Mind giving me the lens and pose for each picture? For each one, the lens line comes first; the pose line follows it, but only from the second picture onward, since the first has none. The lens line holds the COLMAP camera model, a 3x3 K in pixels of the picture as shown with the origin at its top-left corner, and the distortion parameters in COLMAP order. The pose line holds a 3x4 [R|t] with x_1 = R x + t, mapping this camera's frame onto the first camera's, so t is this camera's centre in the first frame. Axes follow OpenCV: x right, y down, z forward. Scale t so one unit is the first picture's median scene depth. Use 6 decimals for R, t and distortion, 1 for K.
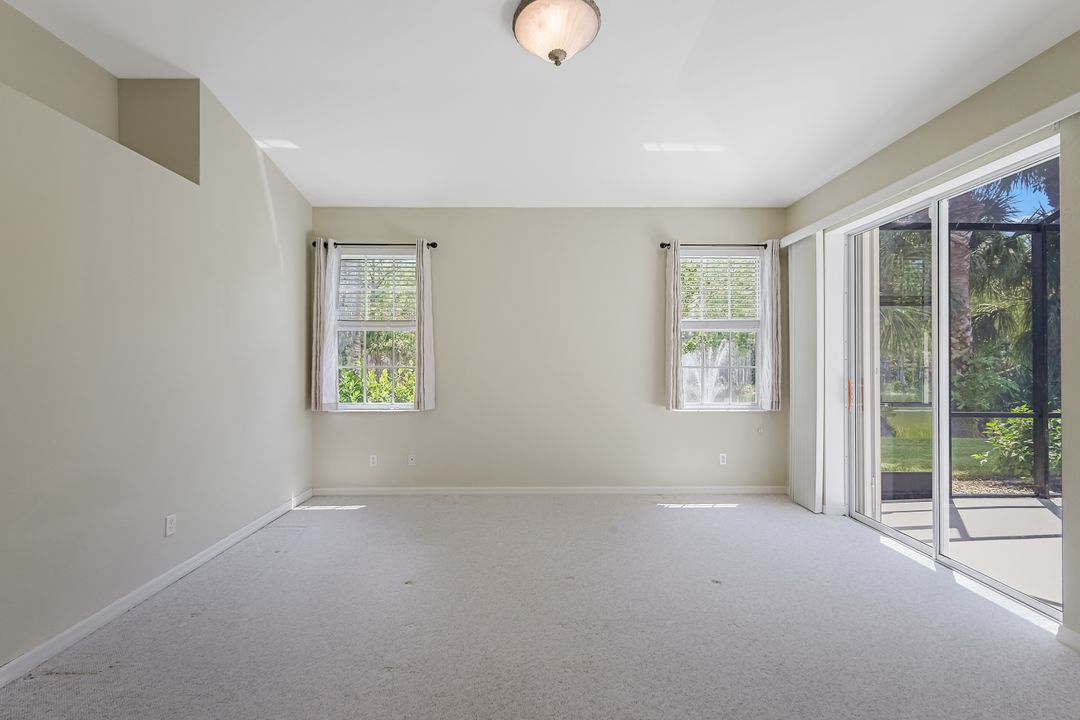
lens RADIAL K [[478.6, 0, 544.3], [0, 478.6, 357.3], [0, 0, 1]] dist [0.004273, 0.000081]
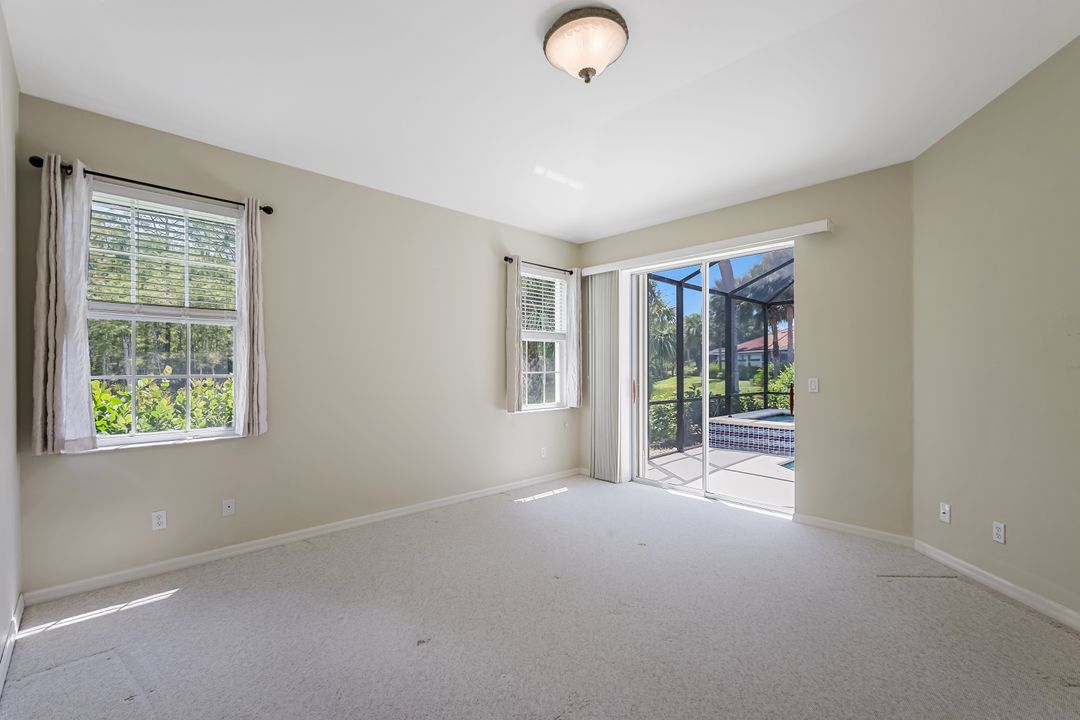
lens RADIAL K [[472.9, 0, 541.4], [0, 472.9, 361.2], [0, 0, 1]] dist [0.007317, -0.000865]
pose [[0.731318, 0.008268, 0.681986, -0.424602], [-0.001545, 0.999944, -0.010466, 0.006300], [-0.682035, 0.006600, 0.731290, 0.178102]]
